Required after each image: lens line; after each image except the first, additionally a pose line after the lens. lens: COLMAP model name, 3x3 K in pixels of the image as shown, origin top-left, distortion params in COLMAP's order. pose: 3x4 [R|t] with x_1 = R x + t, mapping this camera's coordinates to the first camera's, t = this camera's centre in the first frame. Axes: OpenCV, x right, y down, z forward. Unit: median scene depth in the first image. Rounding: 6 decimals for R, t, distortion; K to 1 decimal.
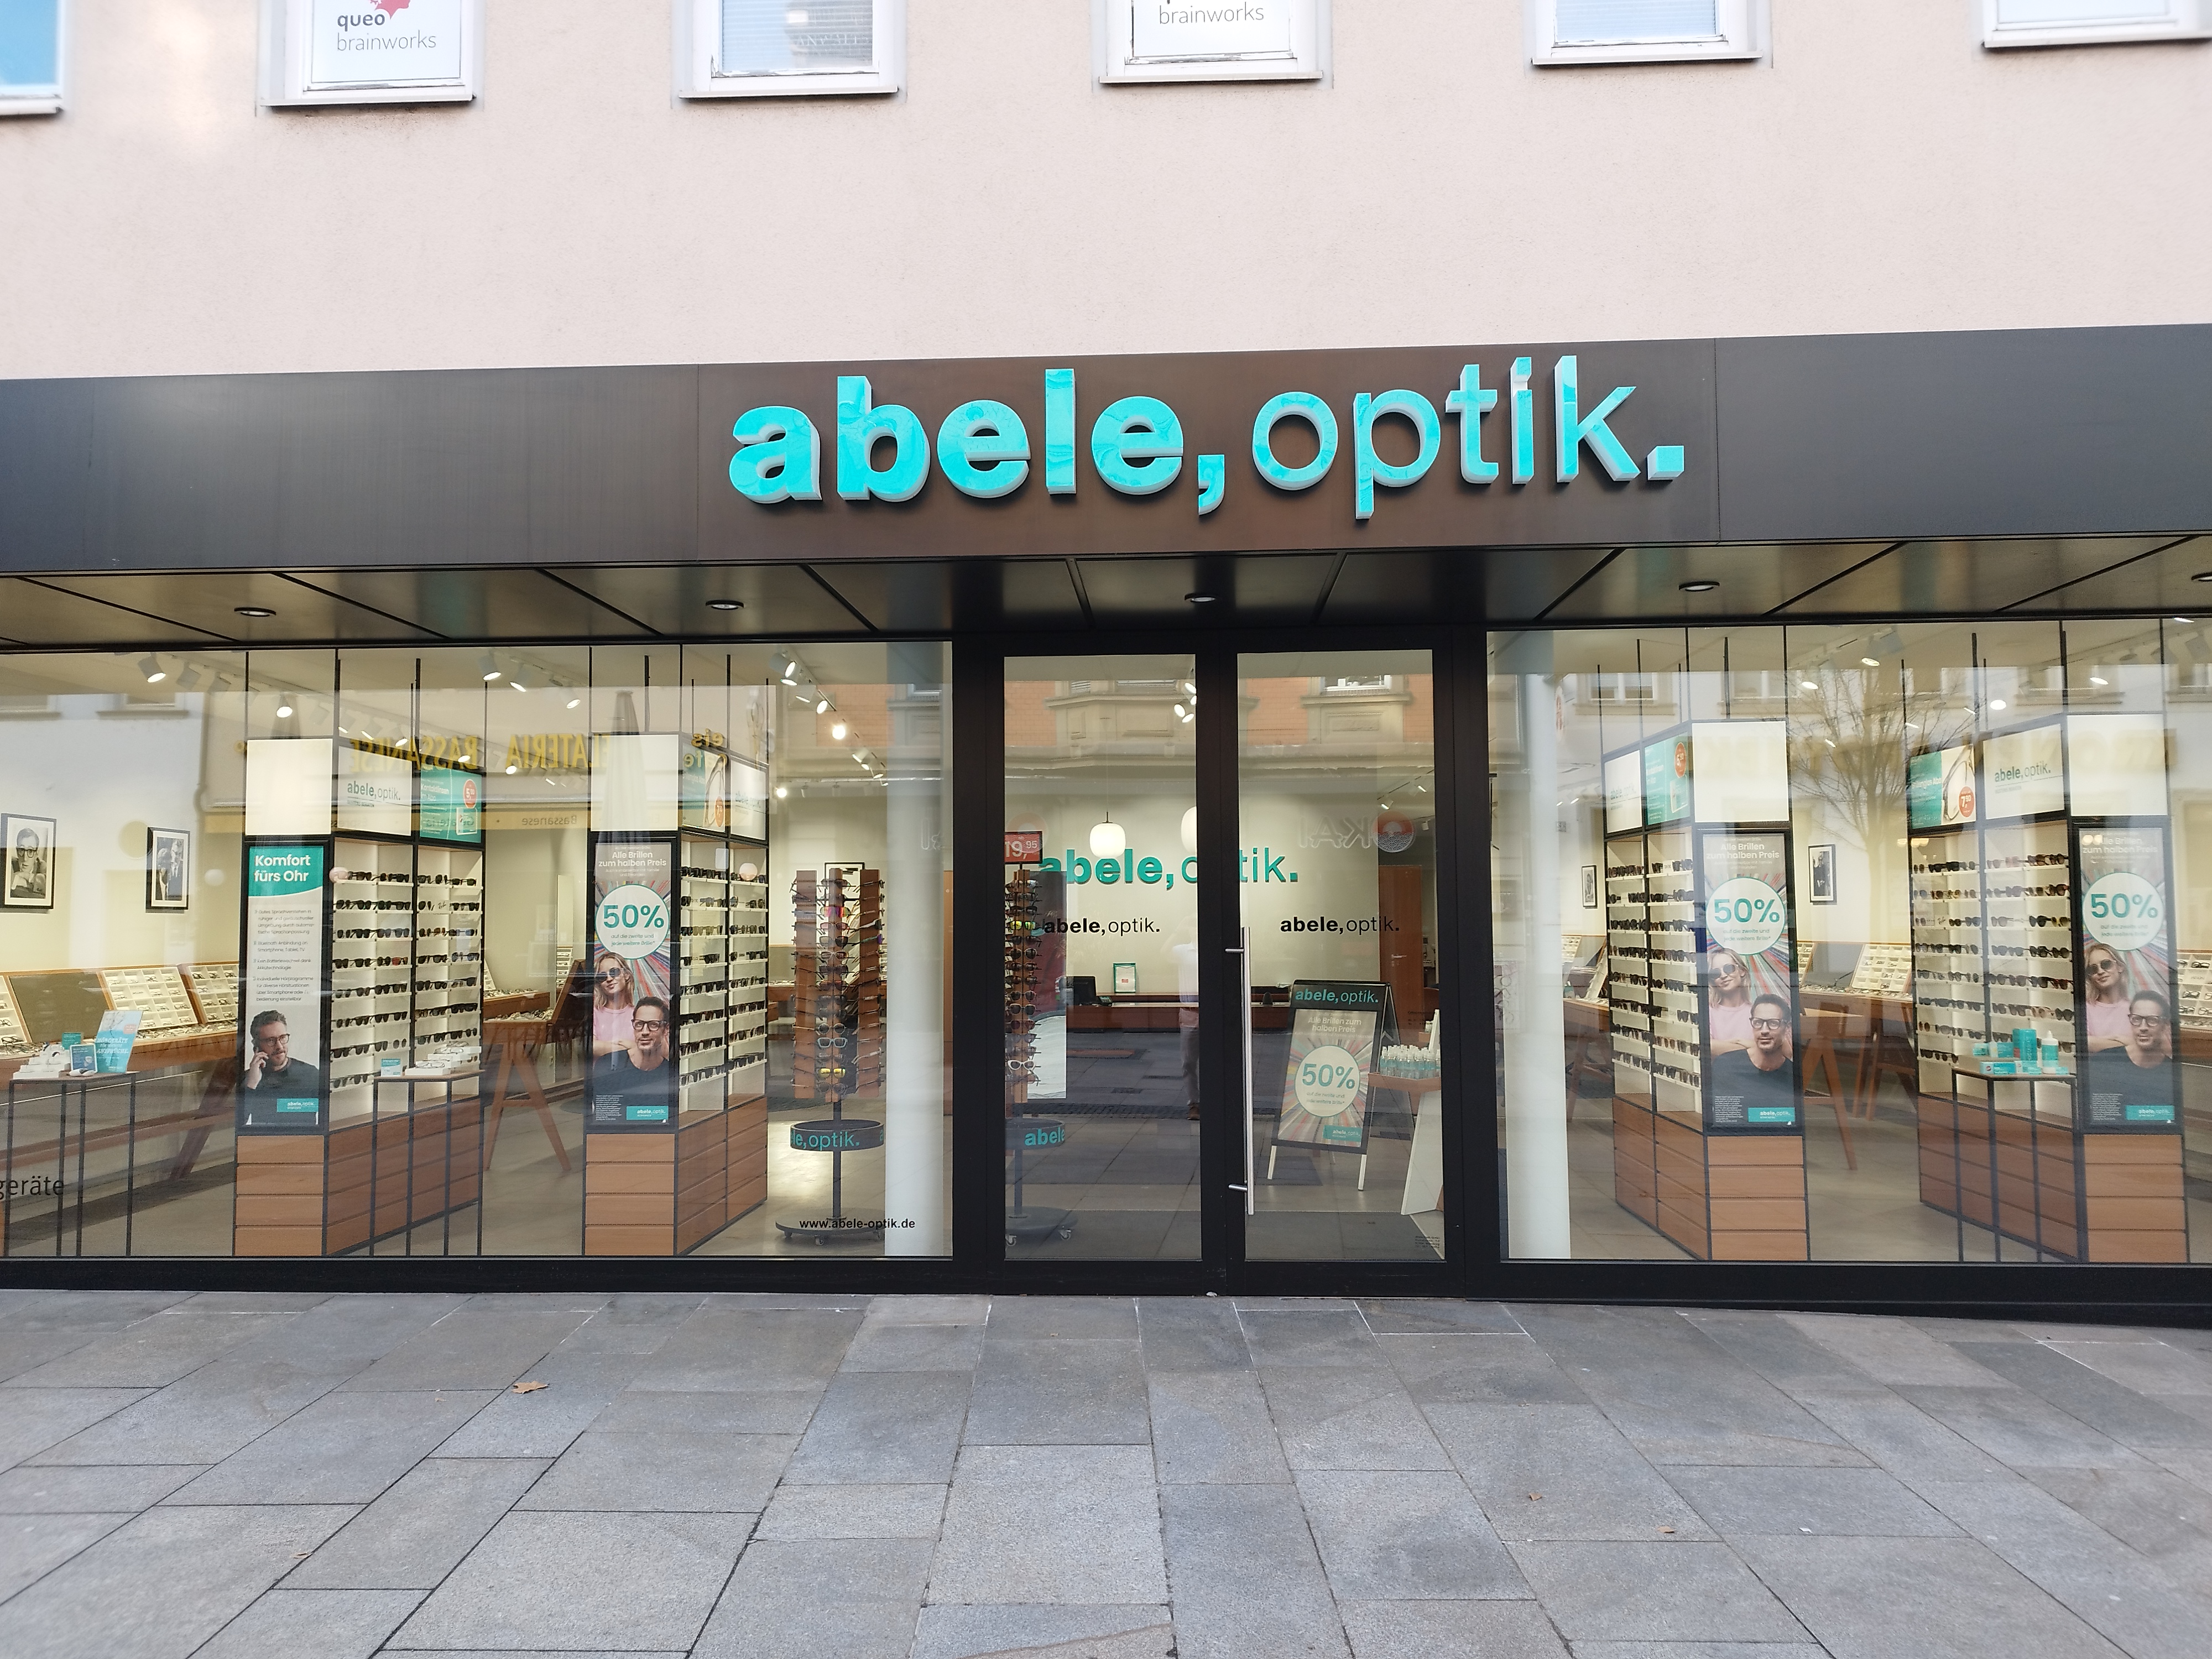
lens RADIAL K [[1604.8, 0, 1106.0], [0, 1604.8, 829.5], [0, 0, 1]] dist [0.013343, -0.000740]
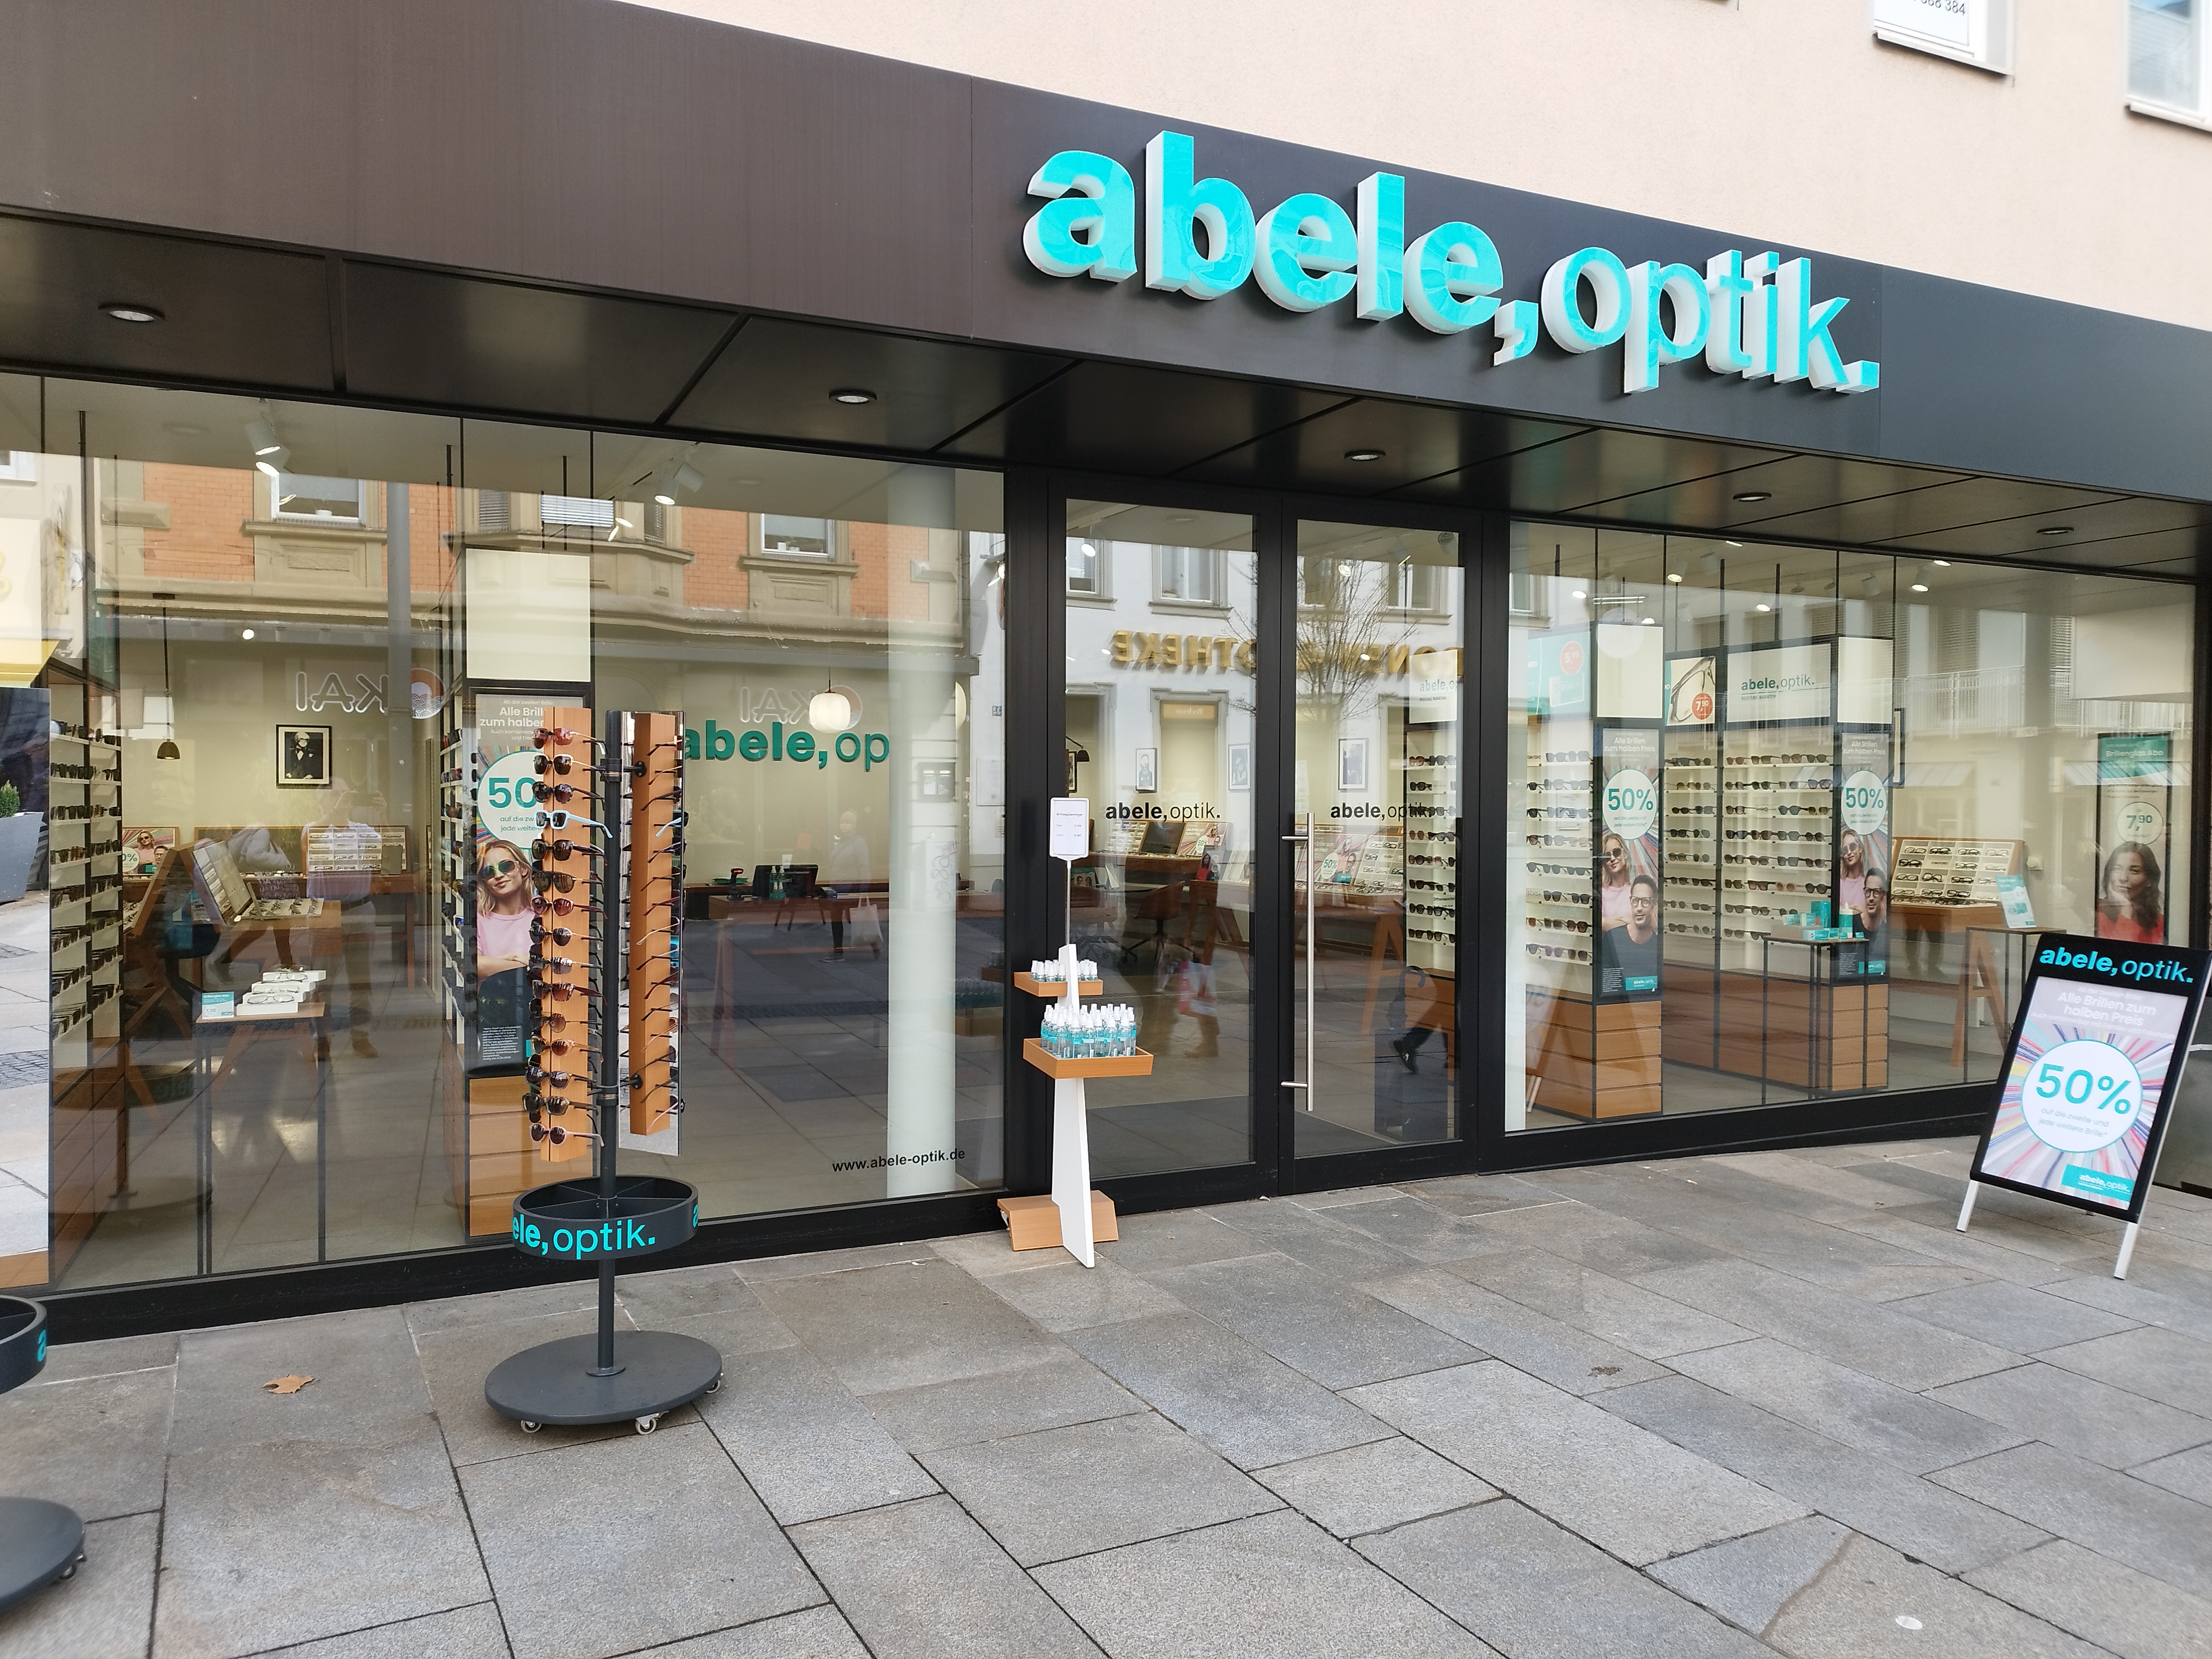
lens RADIAL K [[1604.8, 0, 1106.0], [0, 1604.8, 829.5], [0, 0, 1]] dist [0.013343, -0.000740]
pose [[0.879185, 0.000561, 0.476480, -0.578287], [-0.035662, 0.997272, 0.064627, 0.017047], [-0.475144, -0.073811, 0.876807, 0.276996]]
